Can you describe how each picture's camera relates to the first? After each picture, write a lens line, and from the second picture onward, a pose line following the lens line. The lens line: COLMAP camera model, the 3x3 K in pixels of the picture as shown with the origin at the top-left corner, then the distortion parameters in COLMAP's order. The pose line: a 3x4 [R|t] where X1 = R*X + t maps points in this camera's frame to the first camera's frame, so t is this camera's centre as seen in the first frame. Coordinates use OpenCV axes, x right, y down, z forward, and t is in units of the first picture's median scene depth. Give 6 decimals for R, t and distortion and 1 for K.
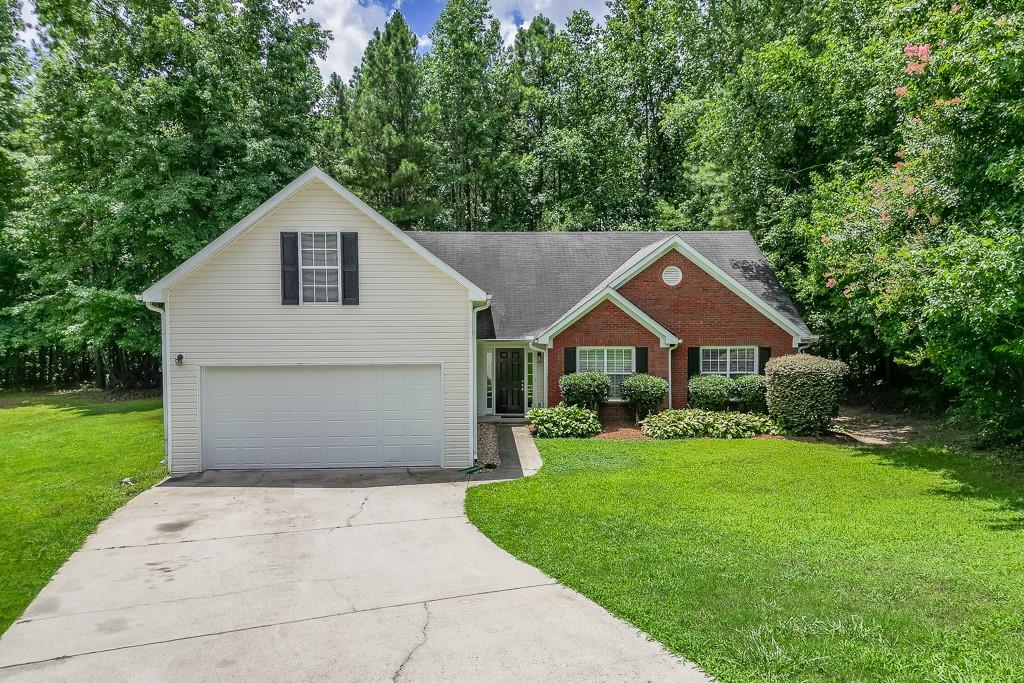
lens RADIAL K [[712.7, 0, 512.0], [0, 712.7, 341.5], [0, 0, 1]] dist [0.084517, -0.082479]
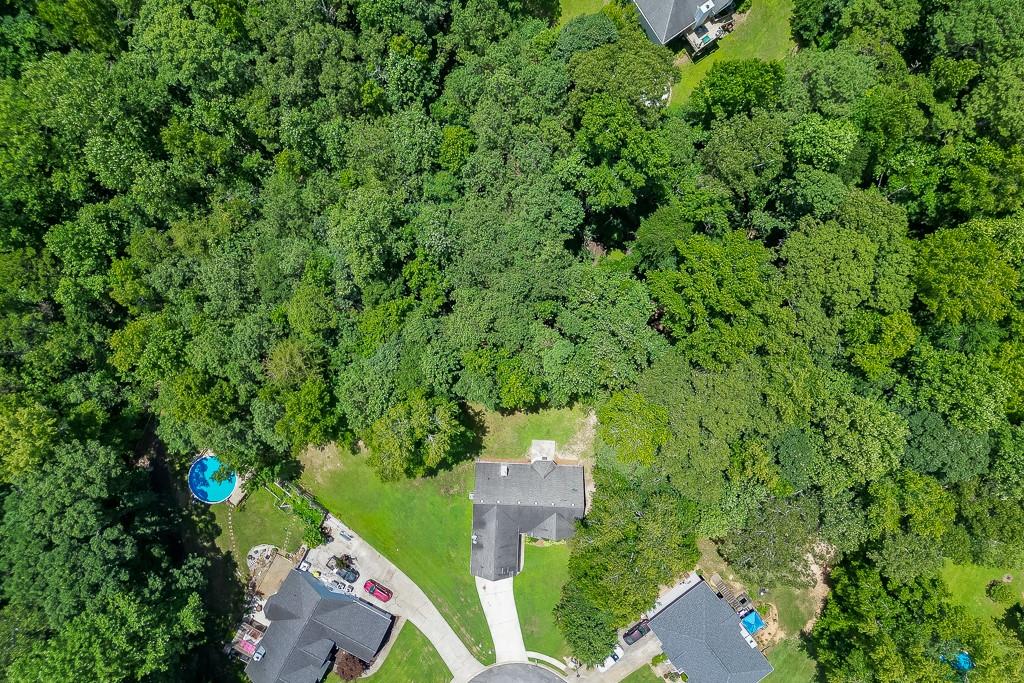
lens RADIAL K [[712.7, 0, 512.0], [0, 712.7, 341.5], [0, 0, 1]] dist [0.084517, -0.082479]
pose [[0.996739, 0.080681, 0.000967, -0.200985], [-0.006115, 0.063584, 0.997958, -5.609367], [0.080455, -0.994710, 0.063870, 2.127688]]
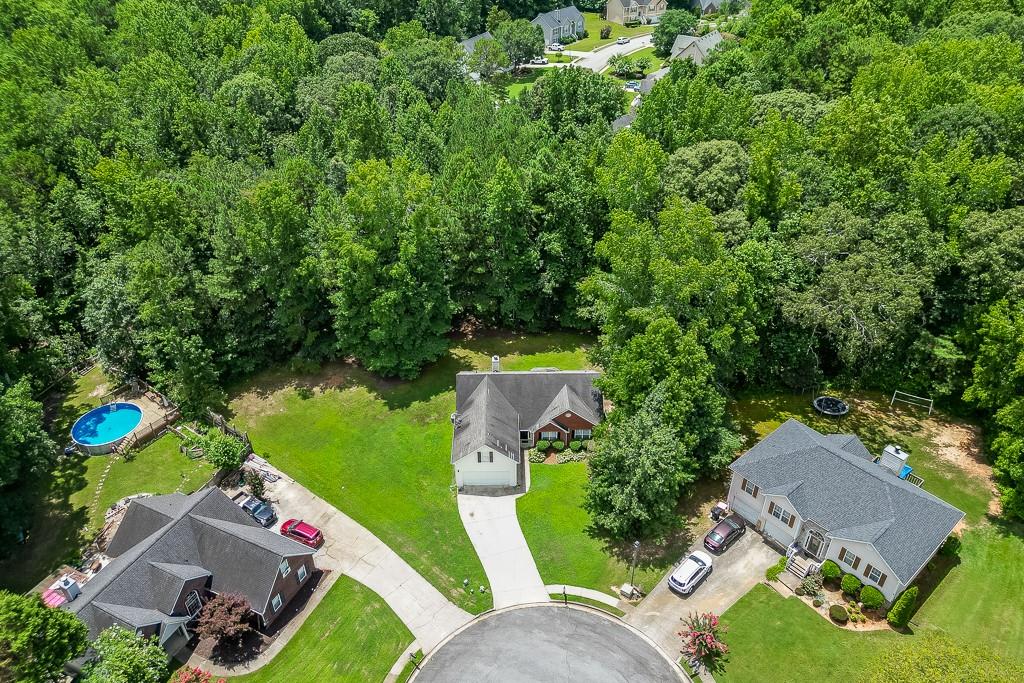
lens RADIAL K [[712.7, 0, 512.0], [0, 712.7, 341.5], [0, 0, 1]] dist [0.084517, -0.082479]
pose [[0.999479, 0.009581, -0.030818, 0.048563], [0.006851, 0.870176, 0.492694, -2.389304], [0.031538, -0.492649, 0.869657, -2.144406]]
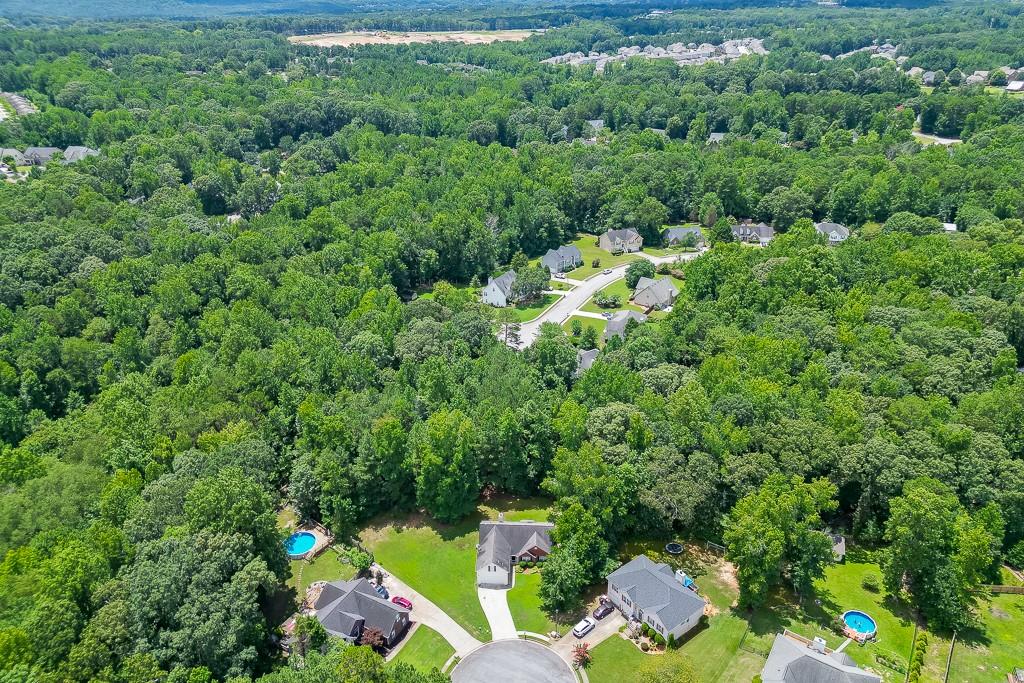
lens RADIAL K [[712.7, 0, 512.0], [0, 712.7, 341.5], [0, 0, 1]] dist [0.084517, -0.082479]
pose [[0.996723, 0.029797, -0.075201, 0.498323], [-0.001661, 0.937024, 0.349261, -4.876764], [0.080872, -0.347992, 0.934003, -5.374611]]
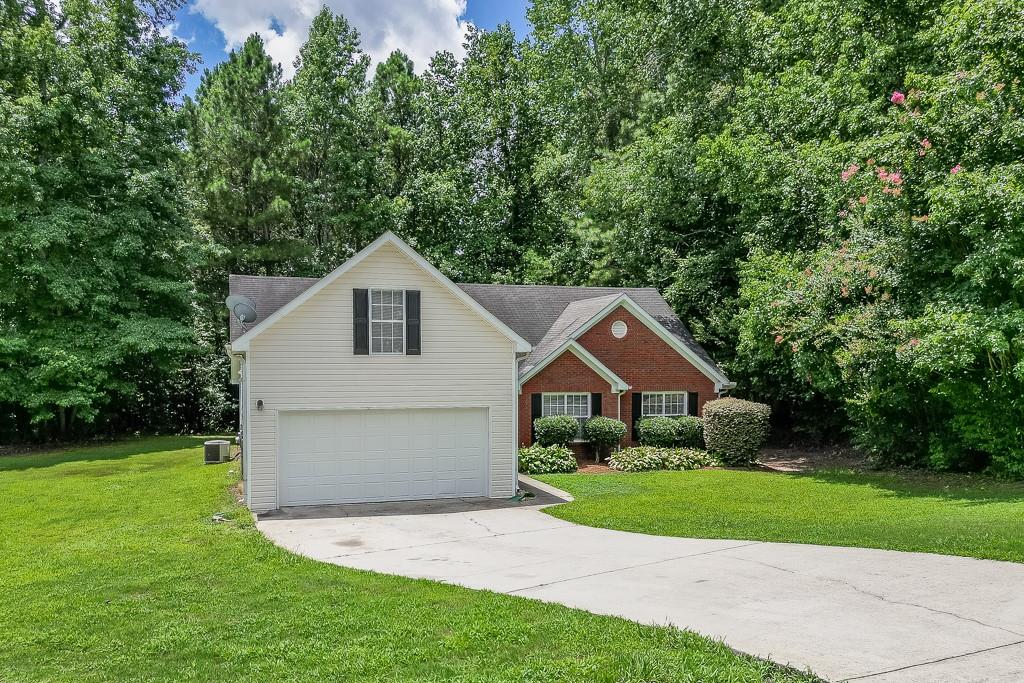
lens RADIAL K [[792.9, 0, 479.1], [0, 792.9, 392.1], [0, 0, 1]] dist [0.095339, -0.097265]
pose [[0.970130, -0.004465, 0.242543, -0.316896], [0.004341, 0.999990, 0.001047, 0.004691], [-0.242546, 0.000037, 0.970140, -0.171254]]
